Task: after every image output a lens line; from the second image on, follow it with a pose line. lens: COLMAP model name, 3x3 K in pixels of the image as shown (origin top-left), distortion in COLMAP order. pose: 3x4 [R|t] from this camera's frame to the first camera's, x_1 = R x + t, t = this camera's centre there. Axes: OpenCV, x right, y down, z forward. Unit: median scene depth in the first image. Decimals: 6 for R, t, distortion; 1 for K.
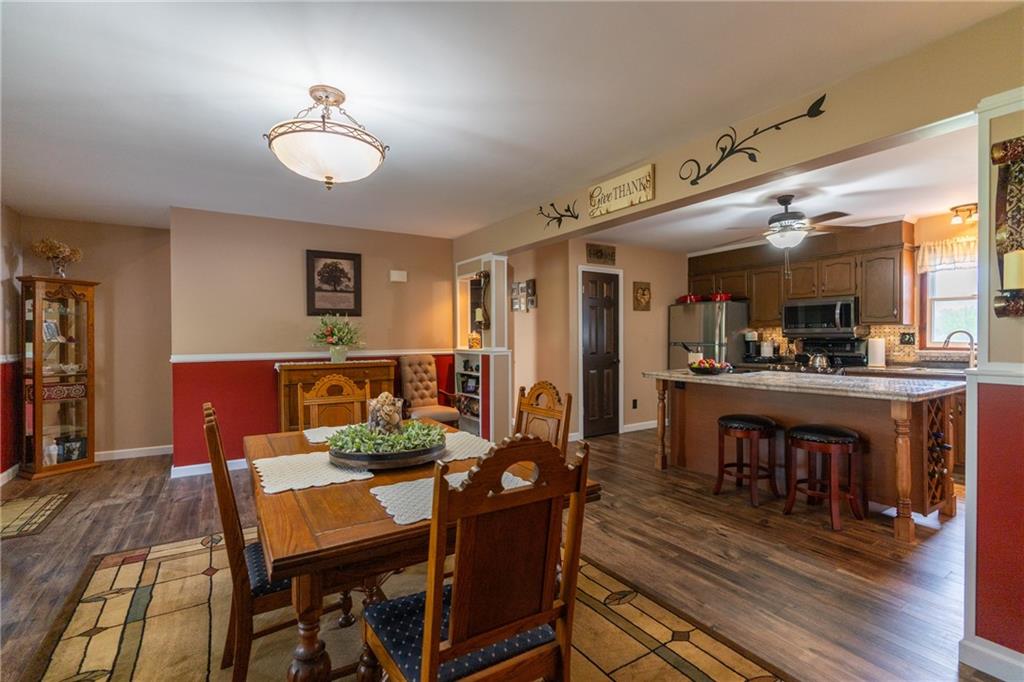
lens RADIAL K [[473.6, 0, 517.6], [0, 473.6, 340.0], [0, 0, 1]] dist [-0.002025, -0.000370]
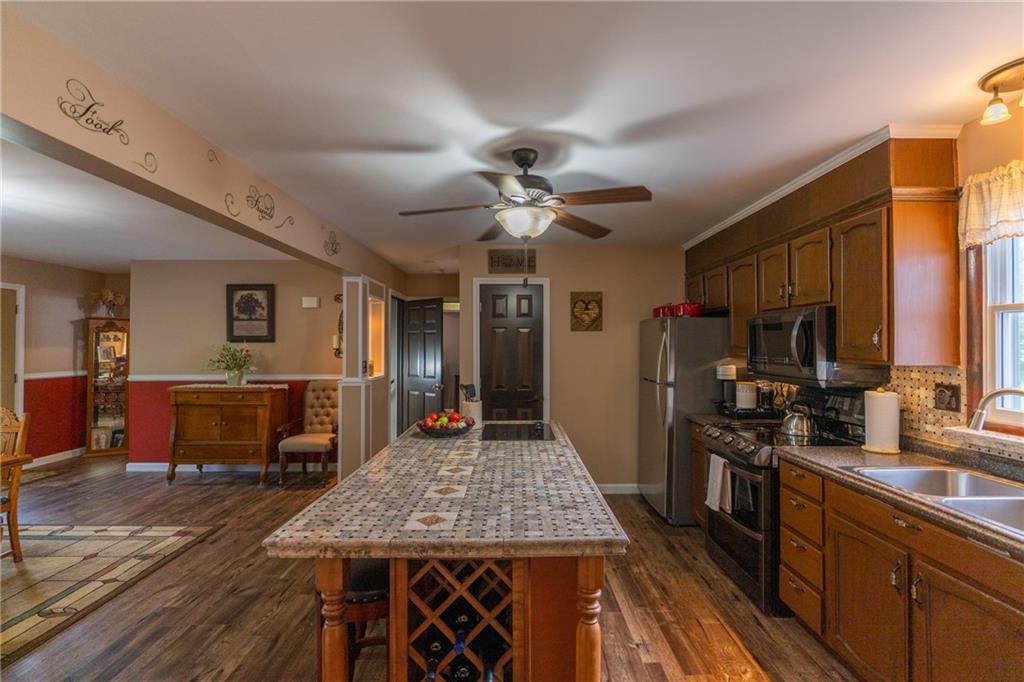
lens RADIAL K [[473.6, 0, 517.6], [0, 473.6, 340.0], [0, 0, 1]] dist [-0.002025, -0.000370]
pose [[0.843586, 0.000066, -0.536993, 0.730186], [-0.007809, 0.999896, -0.012145, -0.048475], [0.536937, 0.014439, 0.843499, 0.412819]]
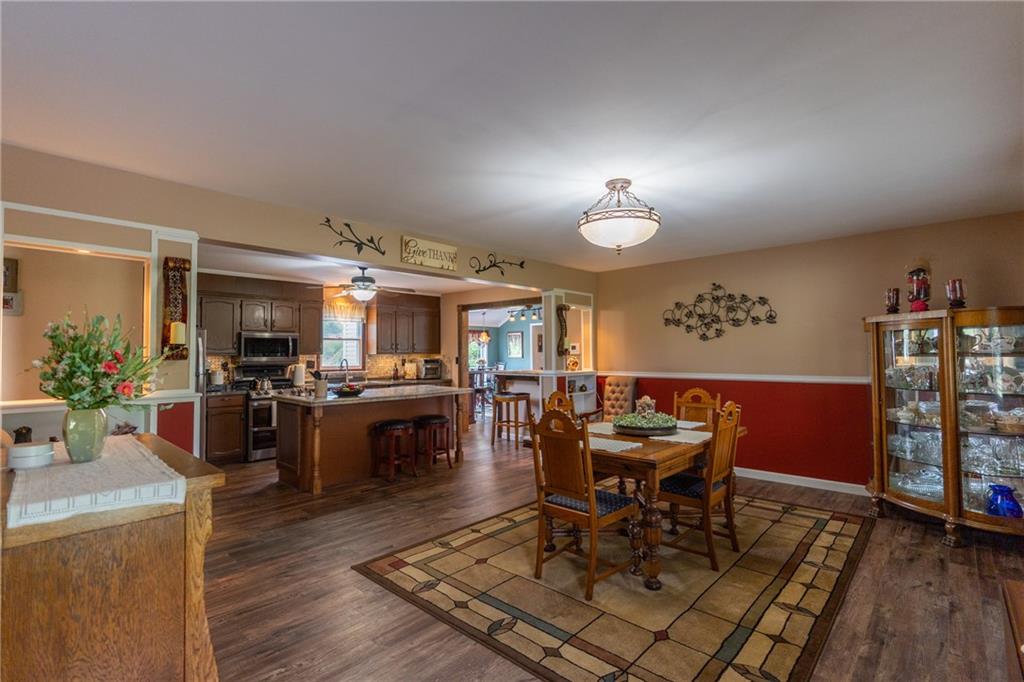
lens RADIAL K [[473.6, 0, 517.6], [0, 473.6, 340.0], [0, 0, 1]] dist [-0.002025, -0.000370]
pose [[-0.254849, 0.037175, 0.966266, -0.753880], [0.013246, 0.999301, -0.034952, -0.019498], [-0.966890, 0.003892, -0.255163, 0.765597]]
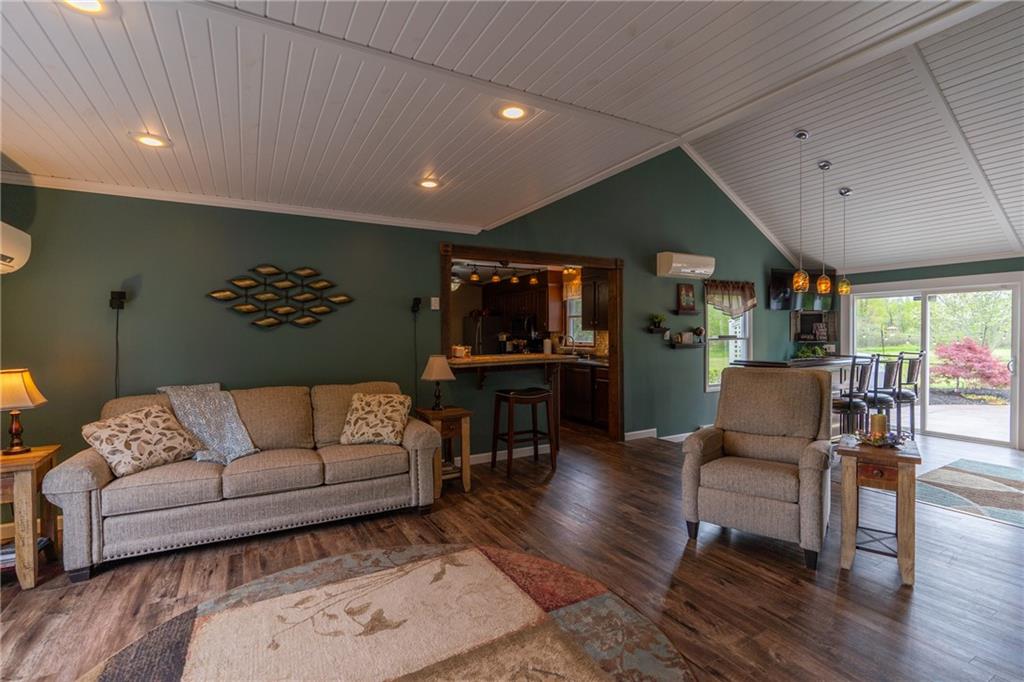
lens RADIAL K [[473.6, 0, 517.6], [0, 473.6, 340.0], [0, 0, 1]] dist [-0.002025, -0.000370]
pose [[0.998760, 0.000601, -0.049778, 0.763193], [-0.000486, 0.999997, 0.002324, -0.006165], [0.049779, -0.002297, 0.998758, -0.680993]]
